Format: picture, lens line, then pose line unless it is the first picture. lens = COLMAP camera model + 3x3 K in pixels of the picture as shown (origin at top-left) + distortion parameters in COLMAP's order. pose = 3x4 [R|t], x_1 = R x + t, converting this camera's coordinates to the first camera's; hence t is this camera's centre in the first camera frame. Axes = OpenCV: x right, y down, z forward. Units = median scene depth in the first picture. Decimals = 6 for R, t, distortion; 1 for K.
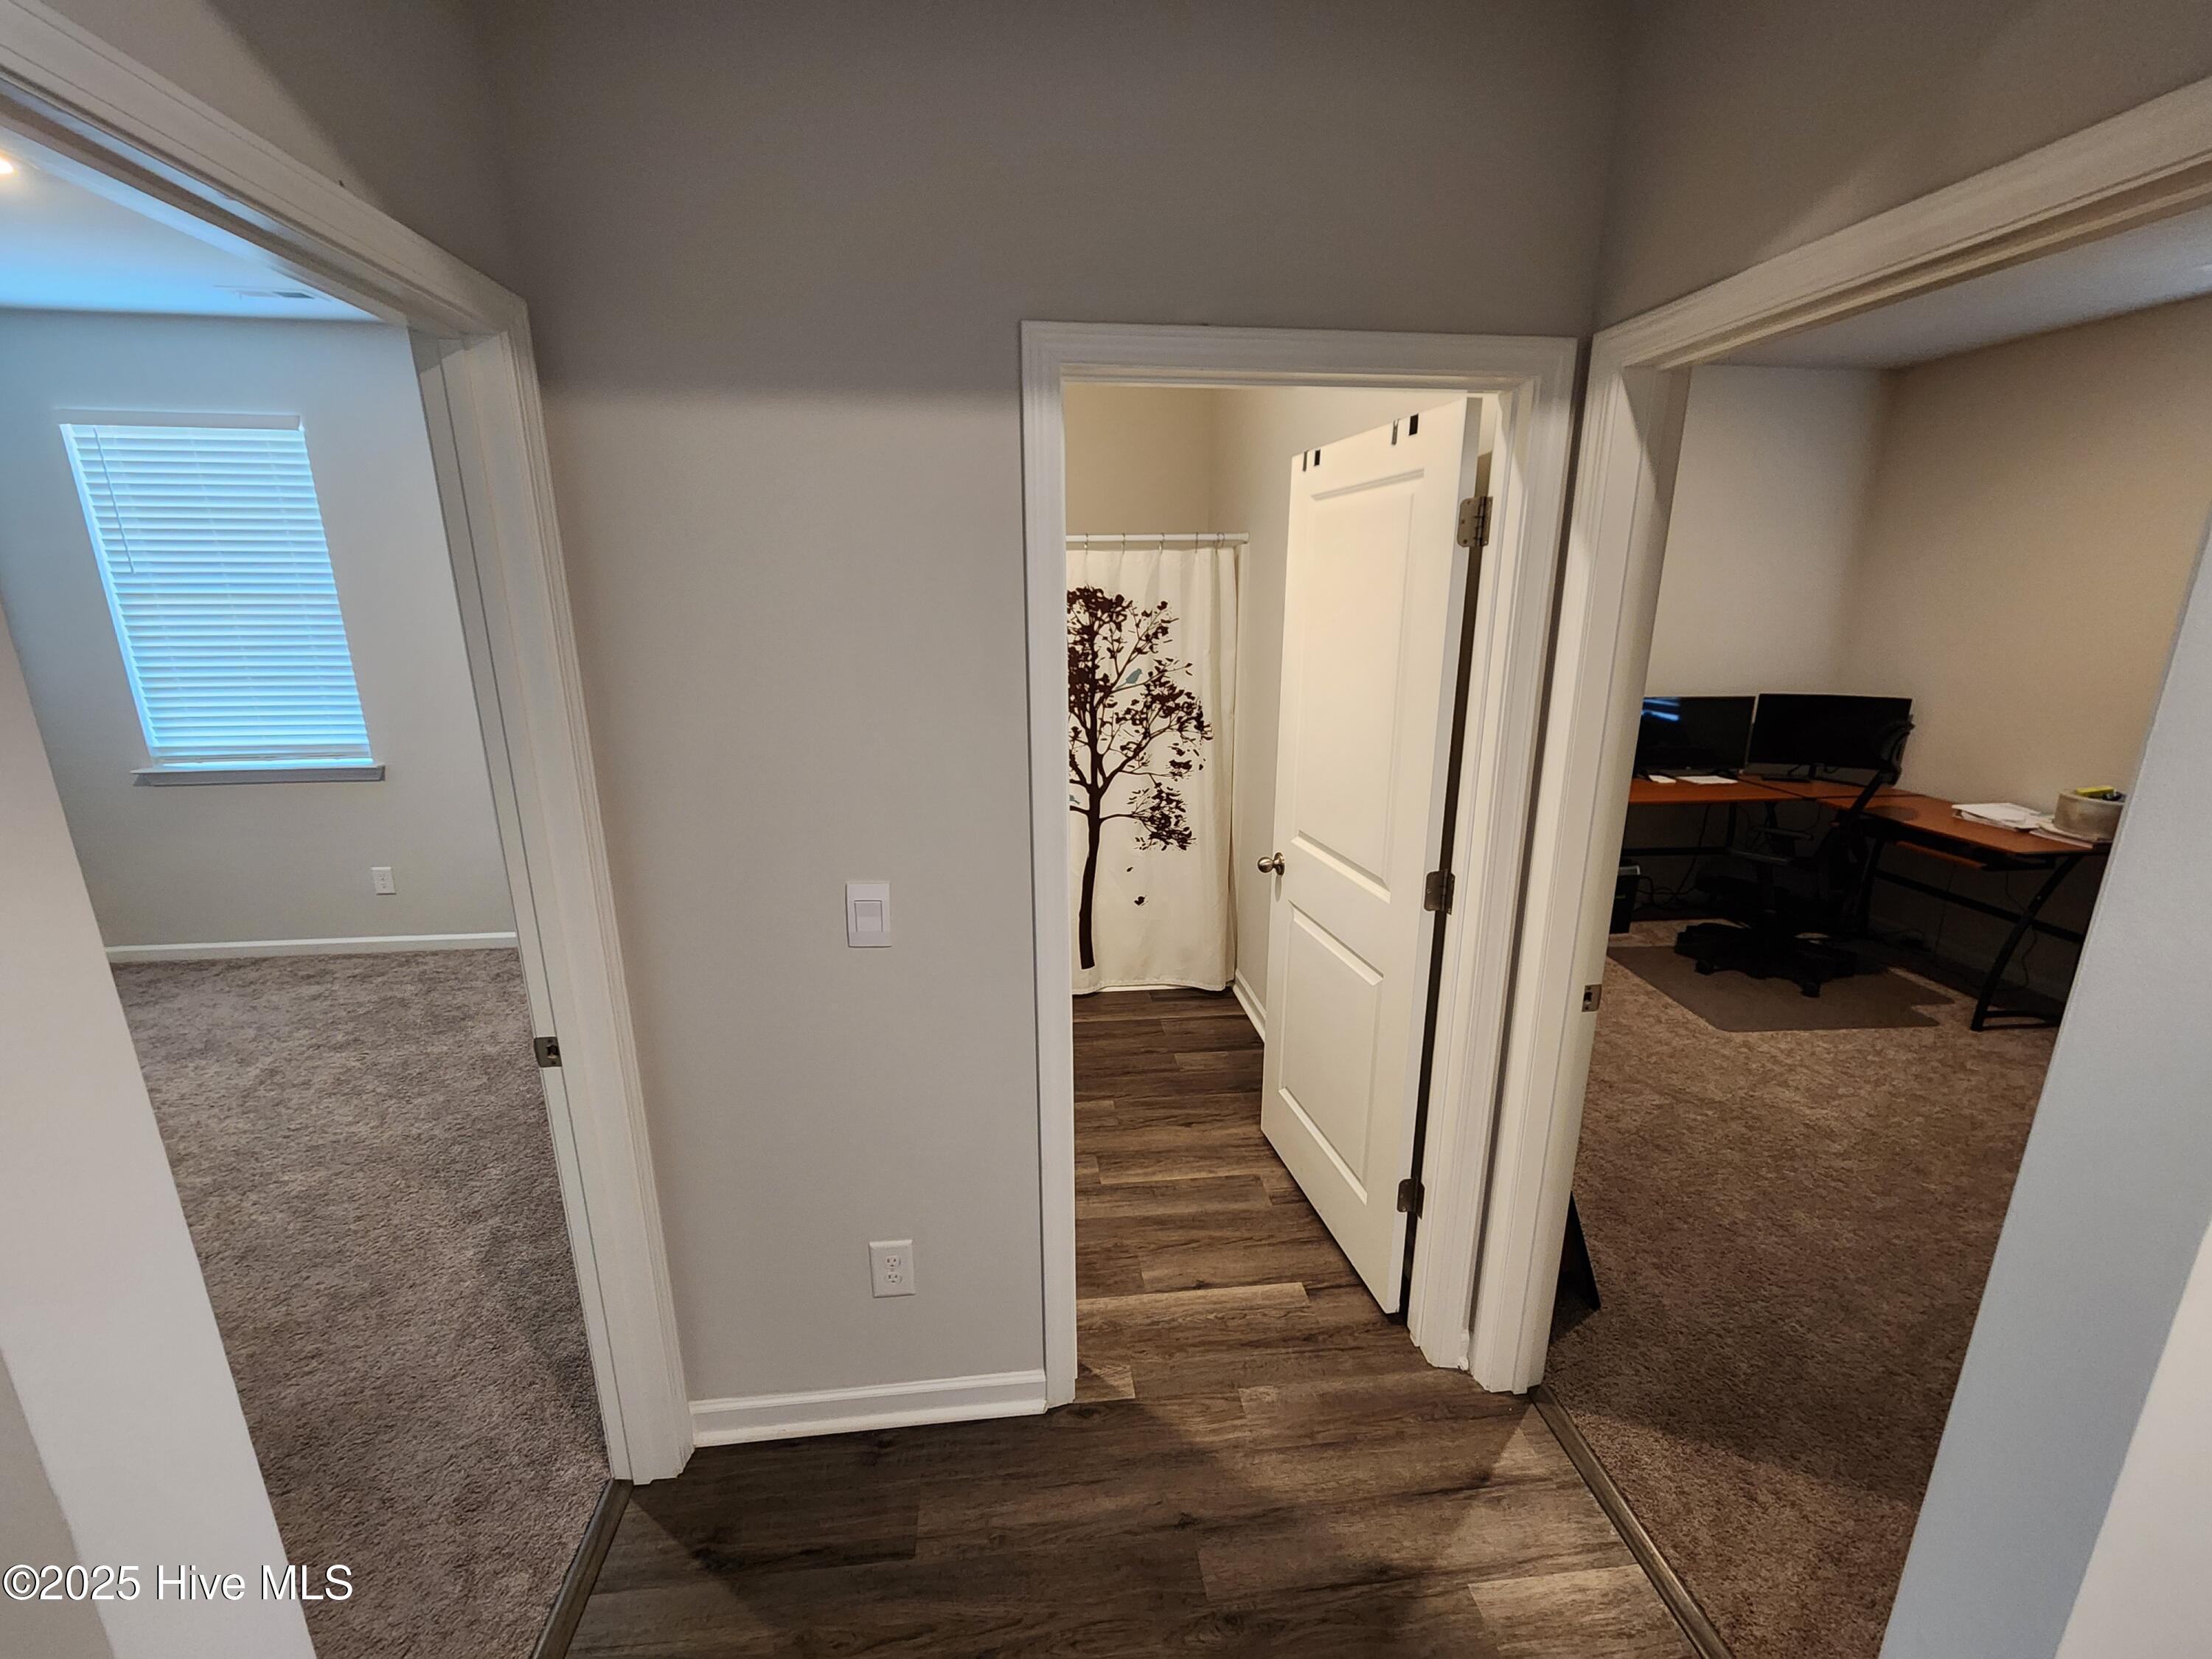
lens RADIAL K [[931.0, 0, 1103.1], [0, 931.0, 835.3], [0, 0, 1]] dist [-0.000475, 0.003634]
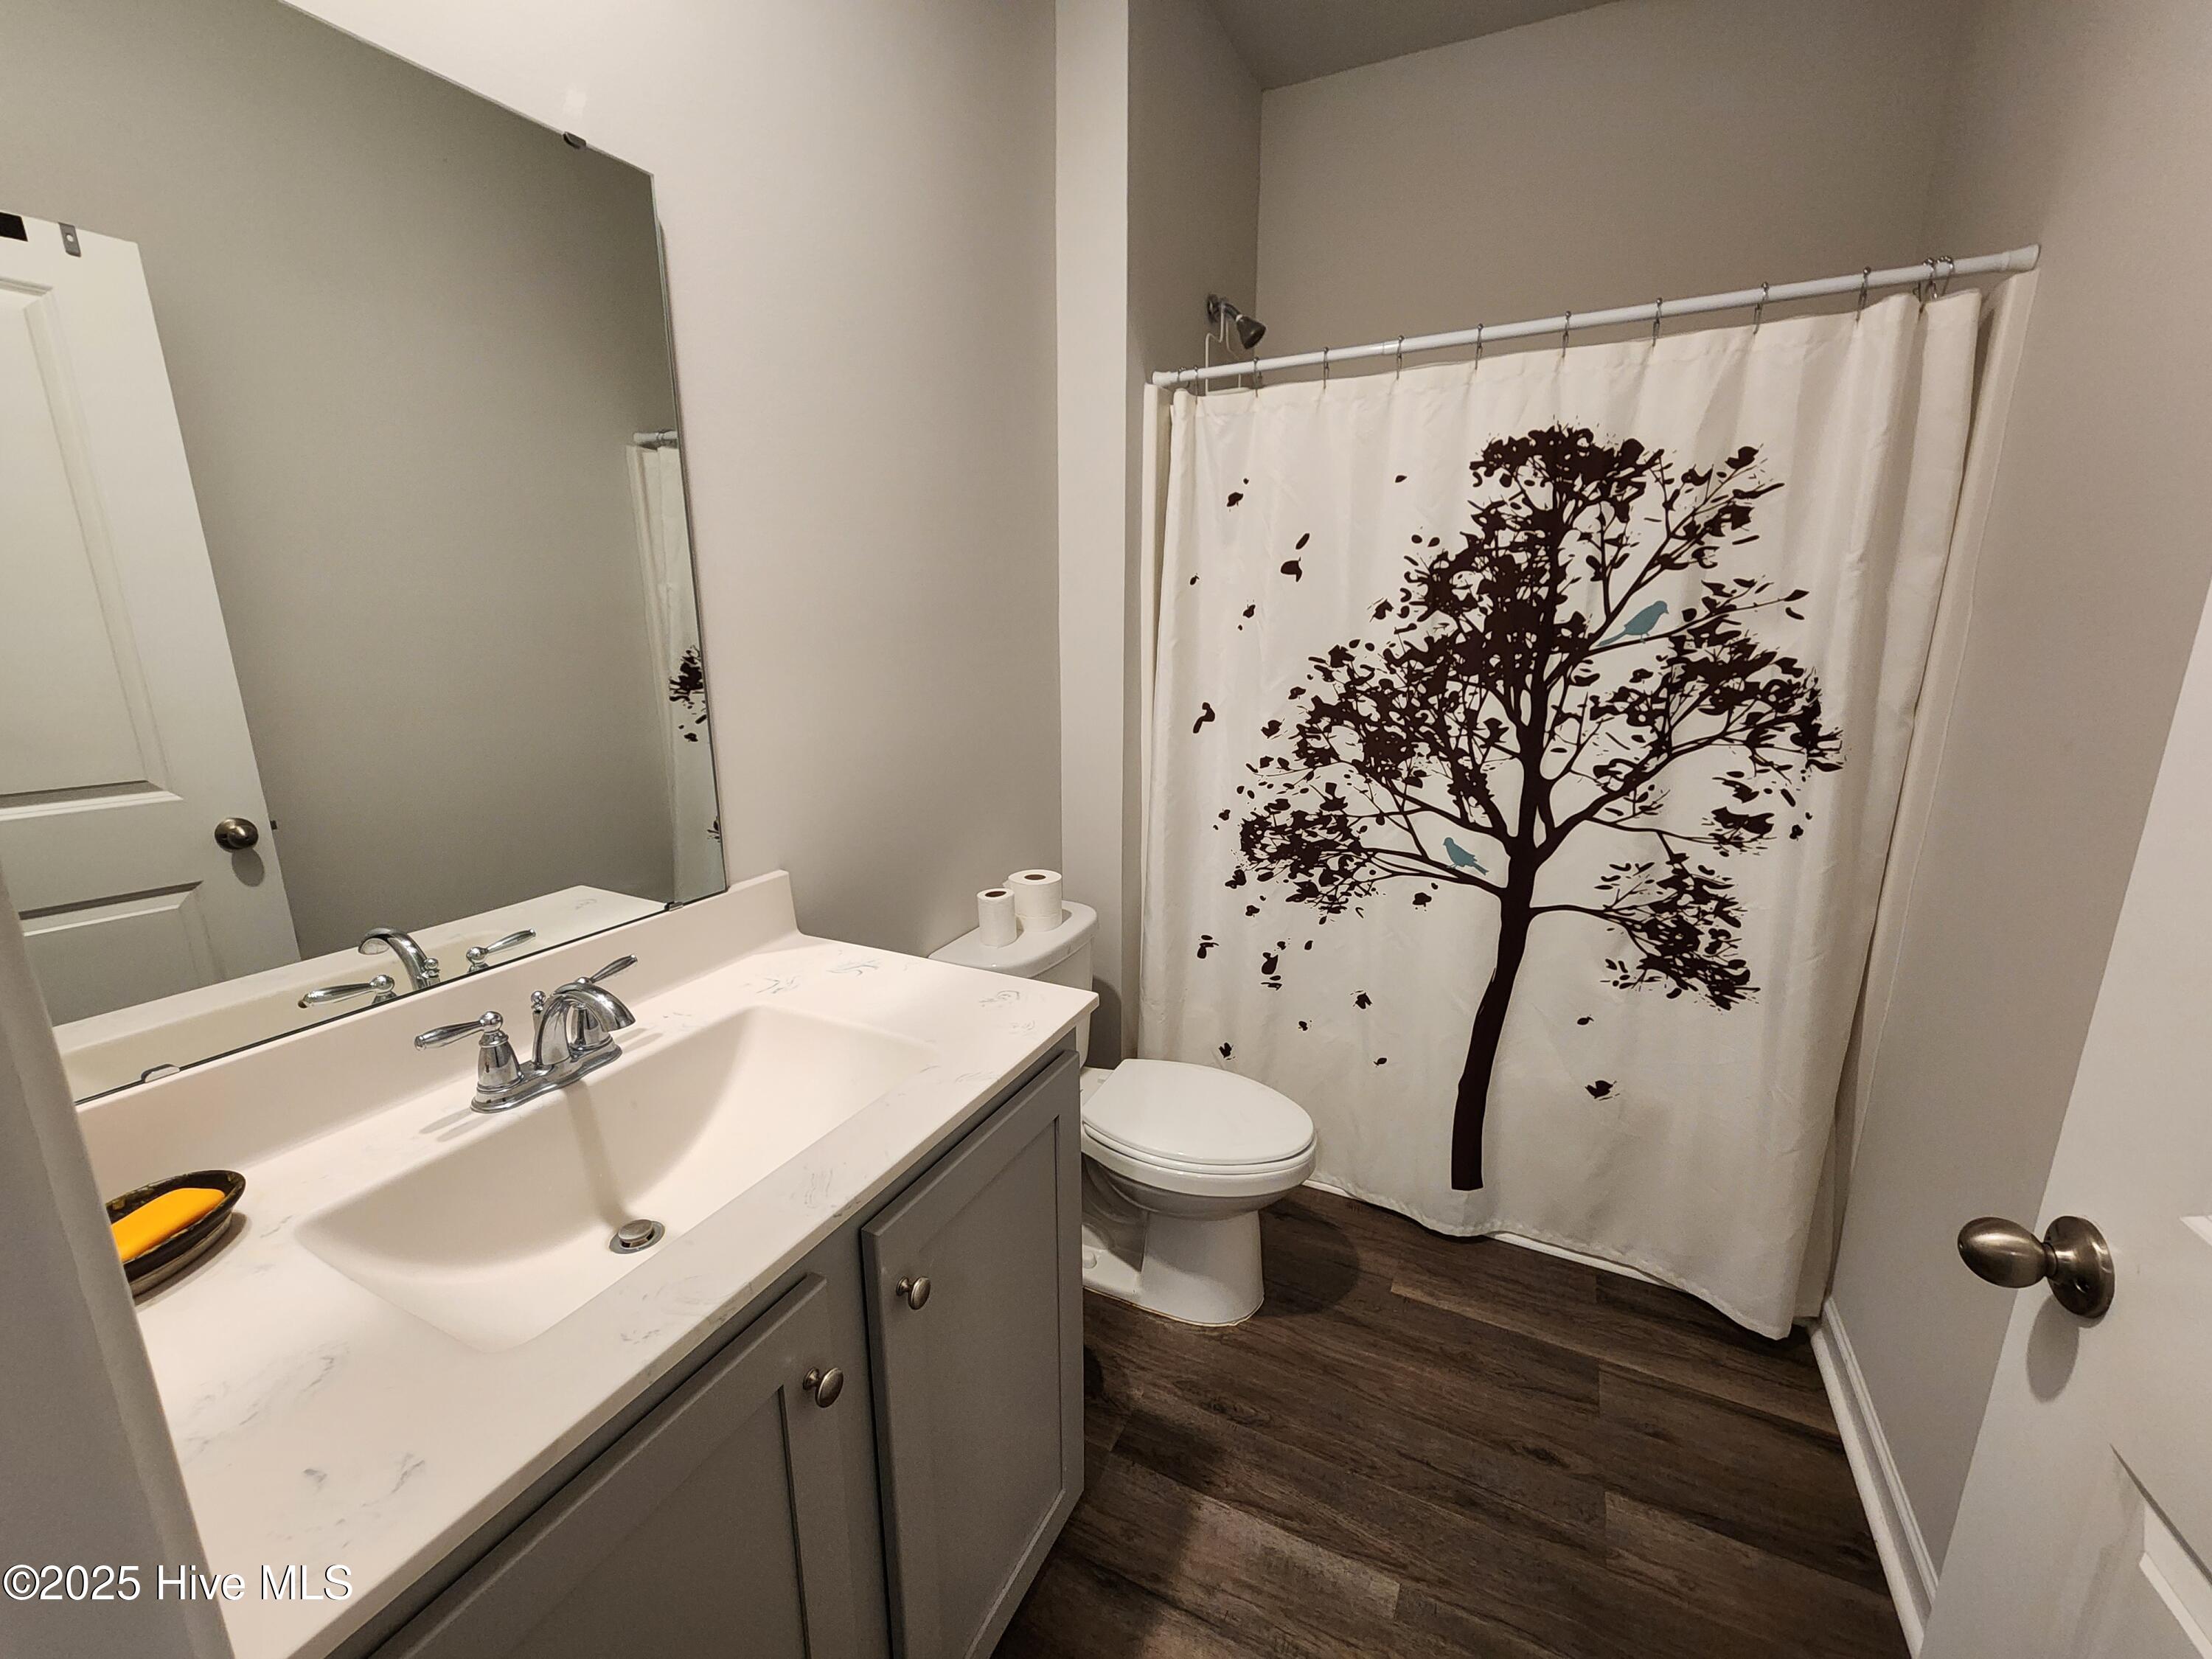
lens RADIAL K [[913.7, 0, 1097.4], [0, 913.7, 829.9], [0, 0, 1]] dist [-0.004589, 0.000107]
pose [[0.830328, 0.129171, -0.542098, 0.064644], [-0.141723, 0.989729, 0.018756, -0.036106], [0.538953, 0.061254, 0.840106, 0.468512]]
